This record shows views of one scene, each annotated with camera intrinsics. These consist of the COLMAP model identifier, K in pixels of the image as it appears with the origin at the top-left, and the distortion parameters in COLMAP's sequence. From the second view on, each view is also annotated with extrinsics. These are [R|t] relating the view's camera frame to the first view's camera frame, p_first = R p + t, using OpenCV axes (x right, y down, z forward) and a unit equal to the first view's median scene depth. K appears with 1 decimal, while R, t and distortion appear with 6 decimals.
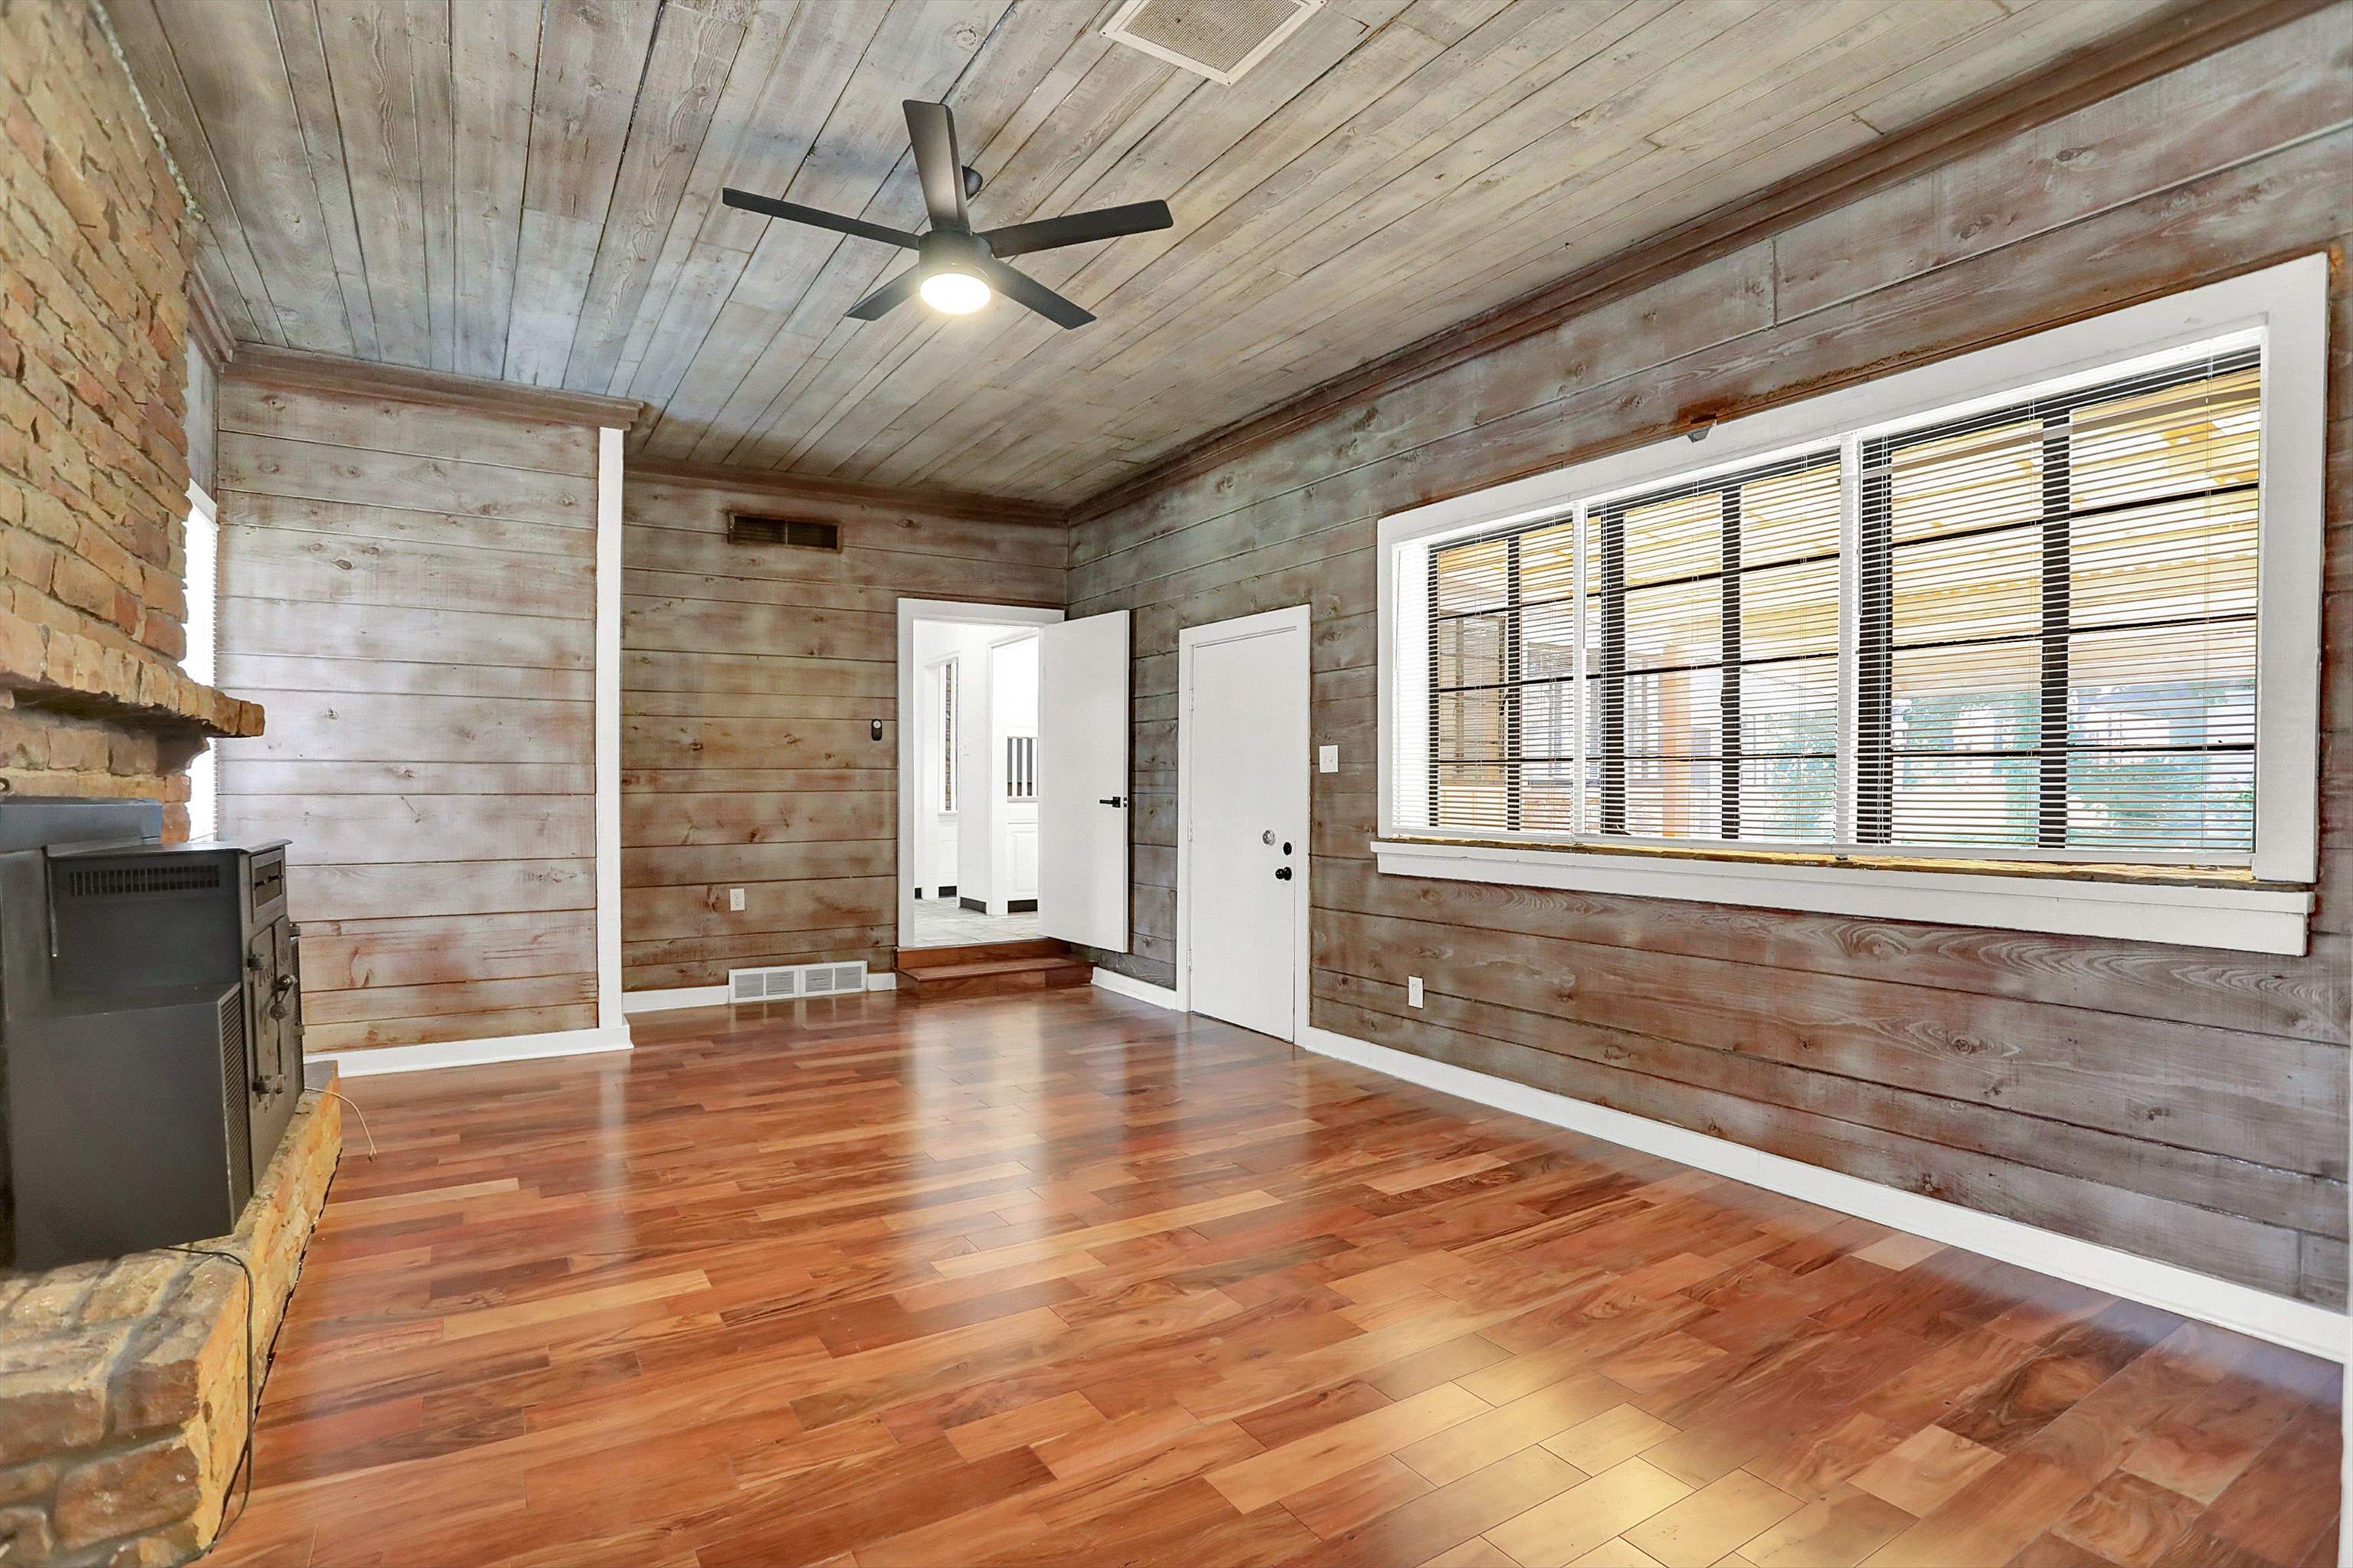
lens RADIAL K [[1135.8, 0, 1163.1], [0, 1135.8, 792.2], [0, 0, 1]] dist [-0.050936, 0.017557]
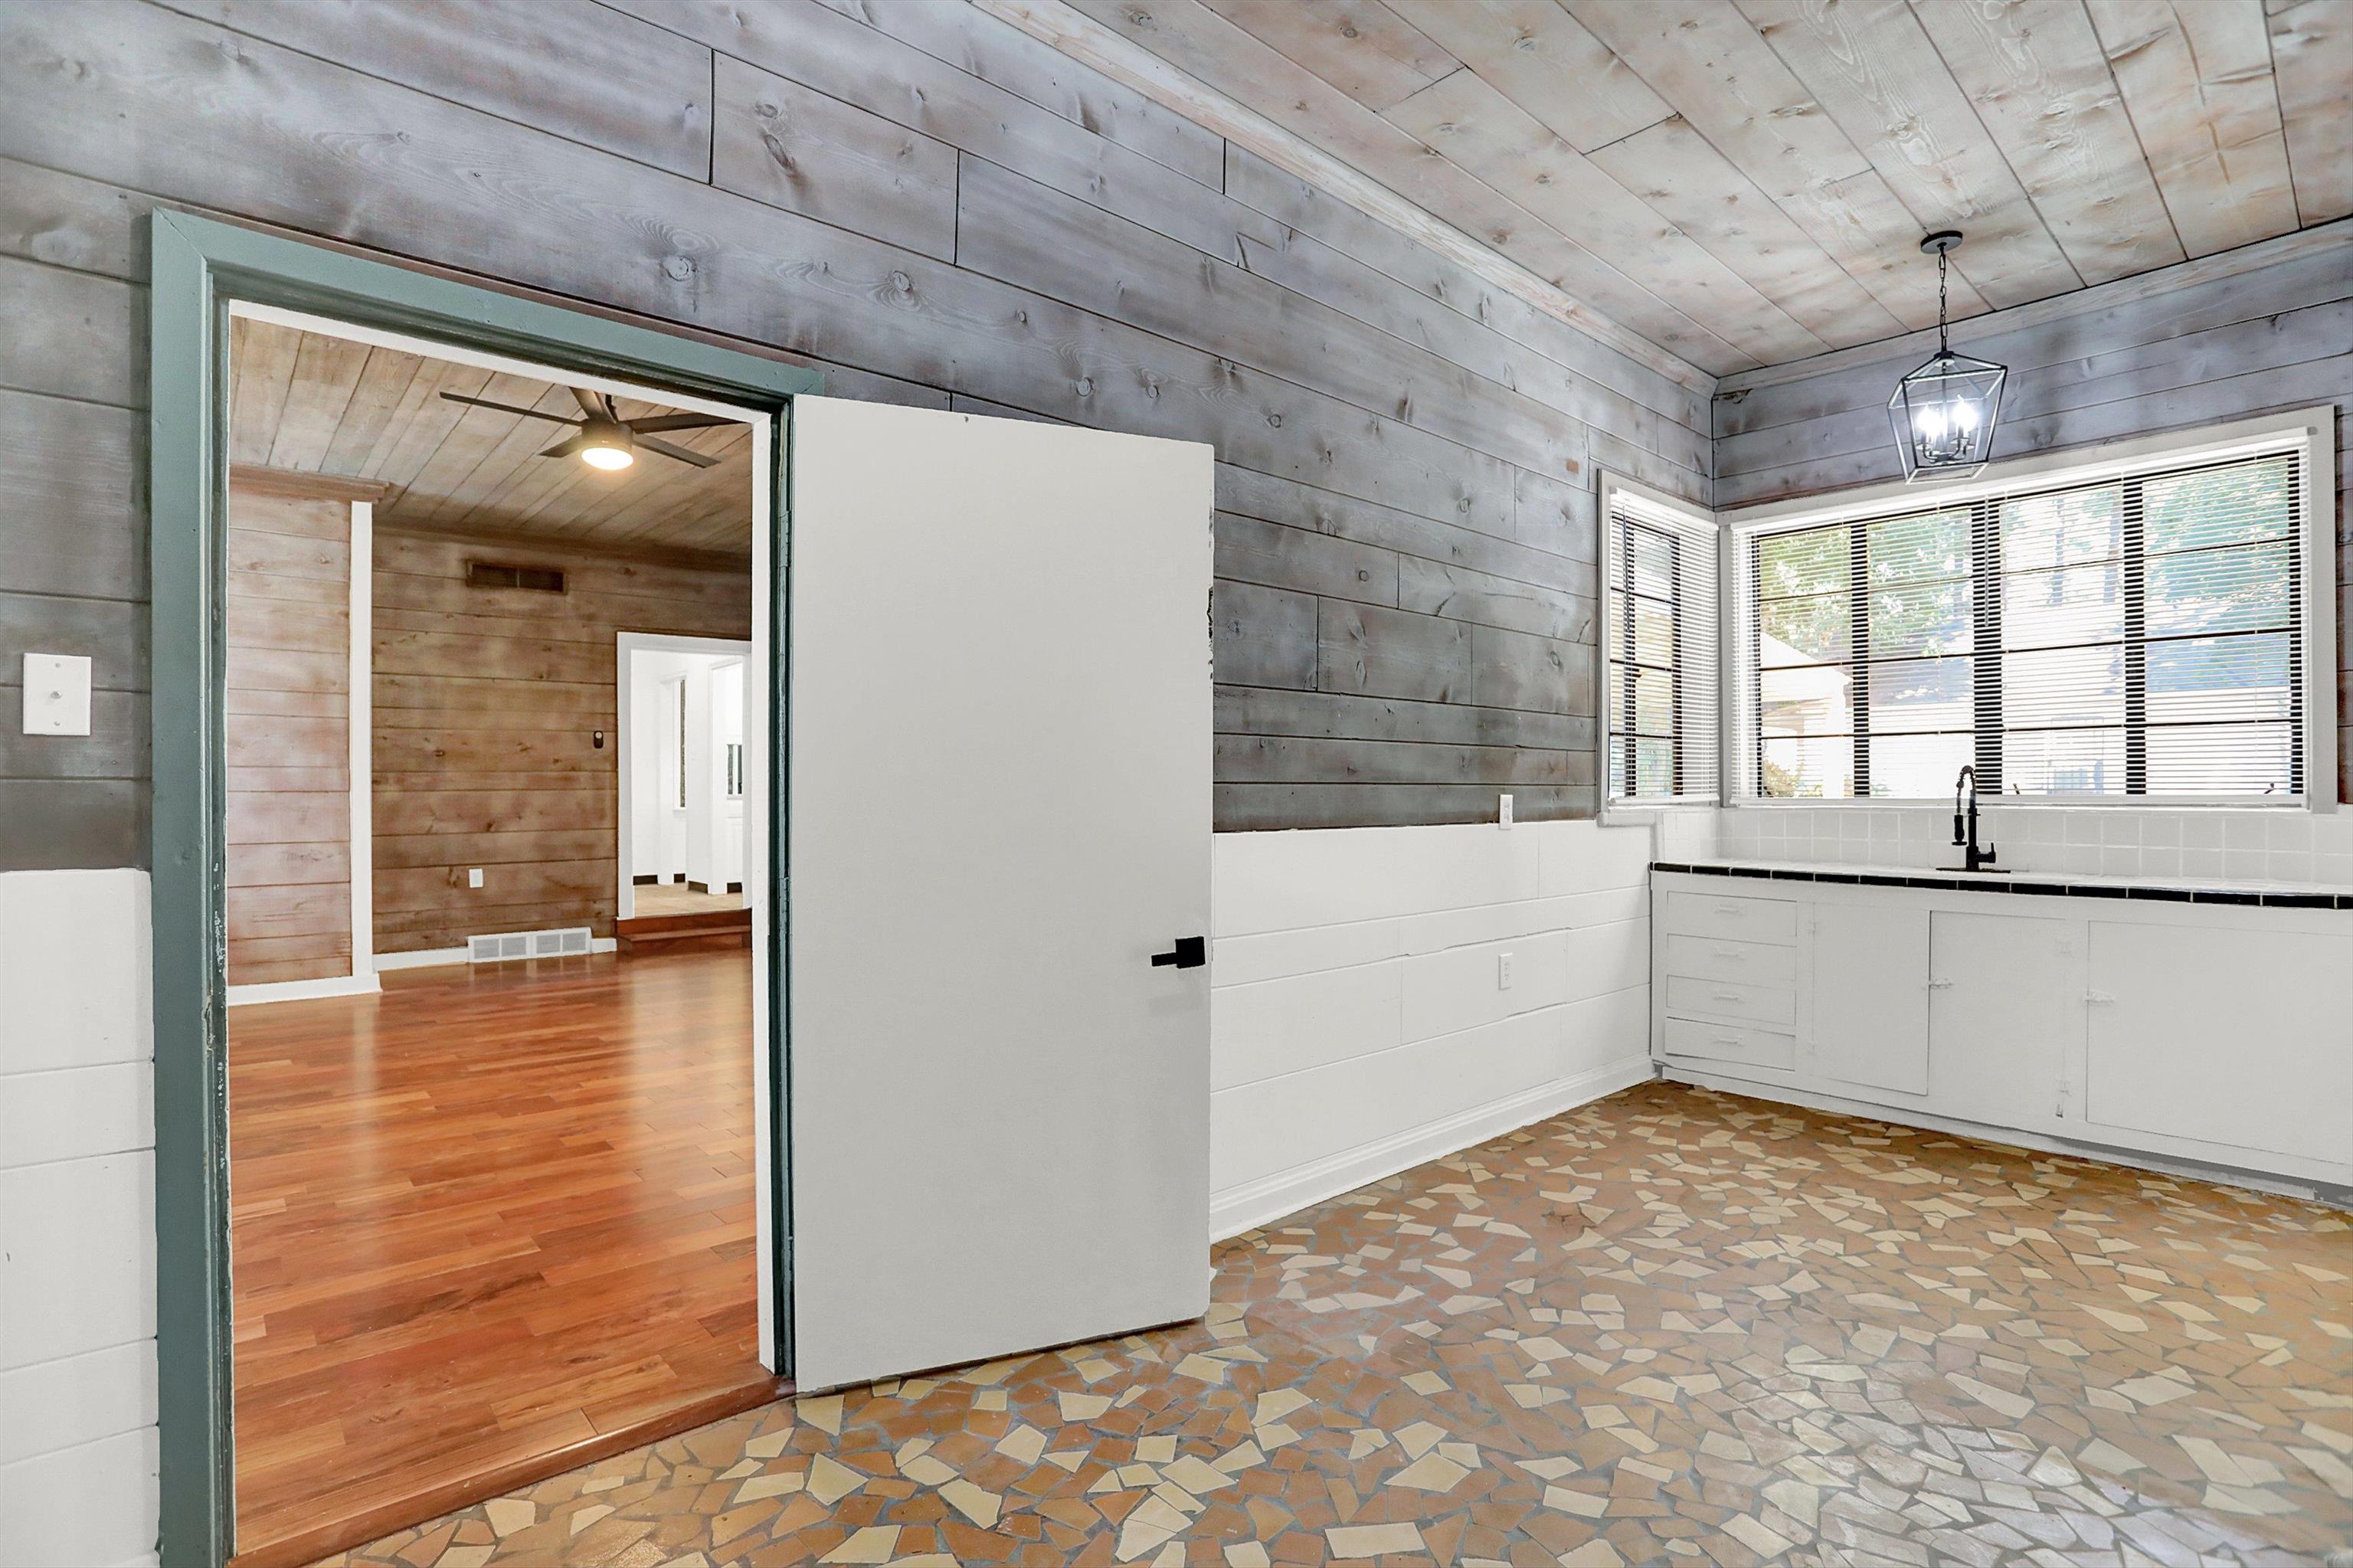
lens RADIAL K [[1135.8, 0, 1163.1], [0, 1135.8, 792.2], [0, 0, 1]] dist [-0.050936, 0.017557]
pose [[0.986218, -0.003849, 0.165404, 0.160772], [0.004123, 0.999991, -0.001316, 0.006592], [-0.165397, 0.001980, 0.986225, -0.323623]]
